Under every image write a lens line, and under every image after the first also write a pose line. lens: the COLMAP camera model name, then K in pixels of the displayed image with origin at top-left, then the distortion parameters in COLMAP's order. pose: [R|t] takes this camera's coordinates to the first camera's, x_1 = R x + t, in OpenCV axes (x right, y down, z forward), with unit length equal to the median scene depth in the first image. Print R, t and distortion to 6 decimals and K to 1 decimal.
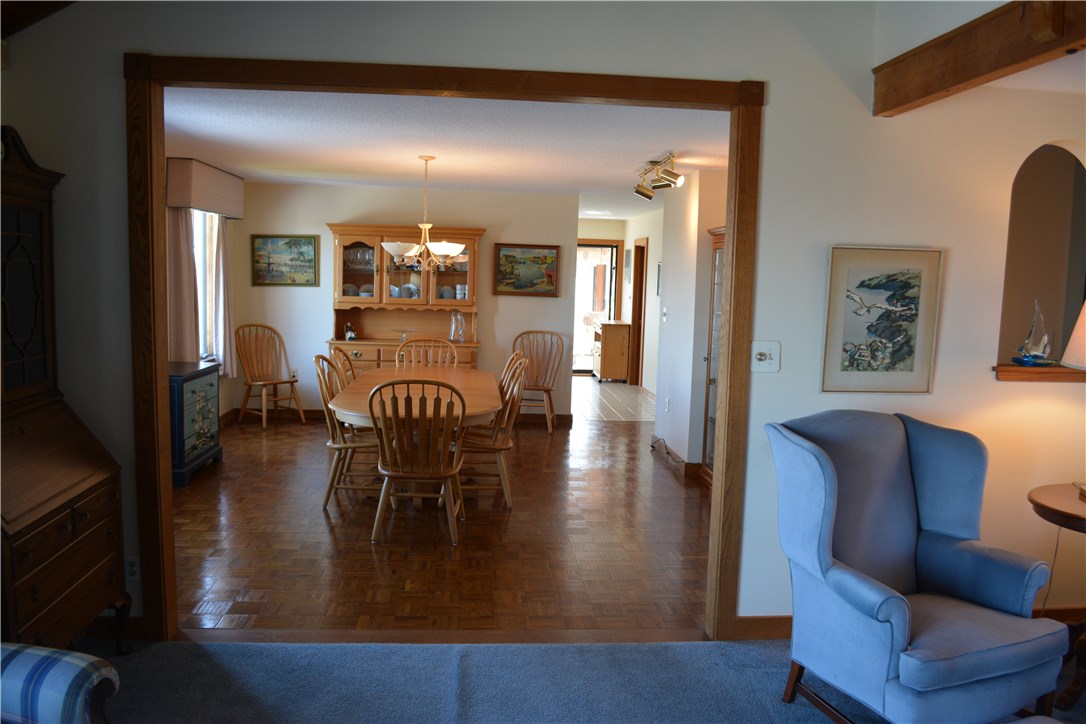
lens RADIAL K [[857.5, 0, 543.0], [0, 857.5, 362.0], [0, 0, 1]] dist [-0.073007, 0.001453]
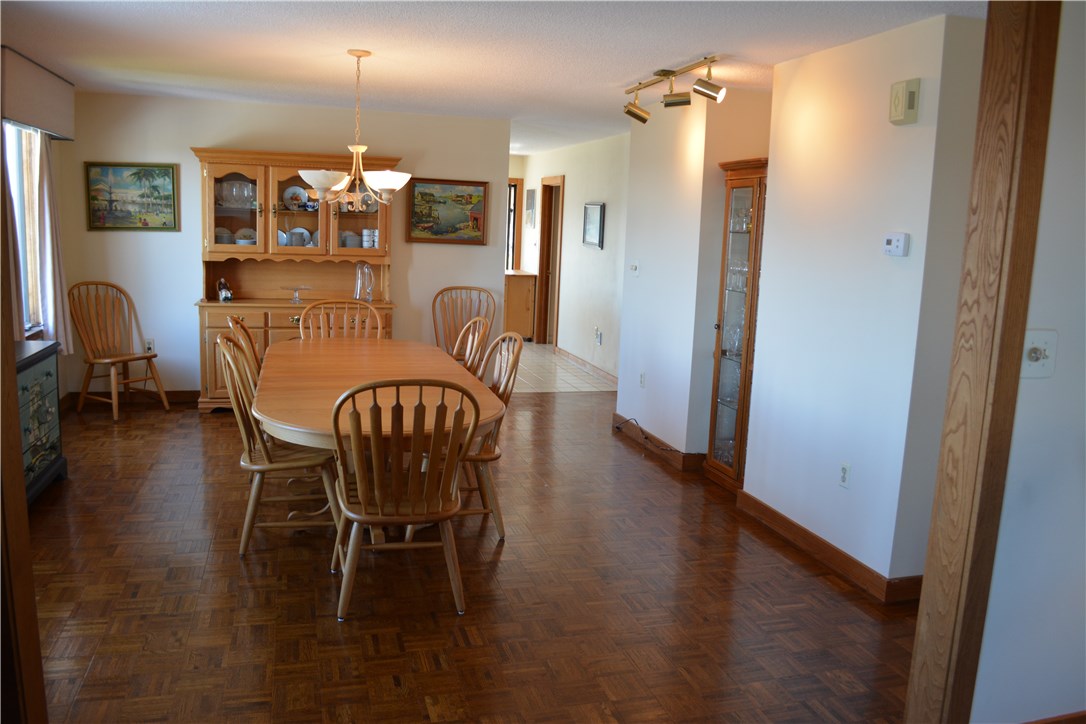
lens RADIAL K [[857.5, 0, 543.0], [0, 857.5, 362.0], [0, 0, 1]] dist [-0.073007, 0.001453]
pose [[0.980298, -0.022613, 0.196223, -0.096502], [0.009709, 0.997741, 0.066474, -0.018900], [-0.197283, -0.063259, 0.978303, 0.188301]]
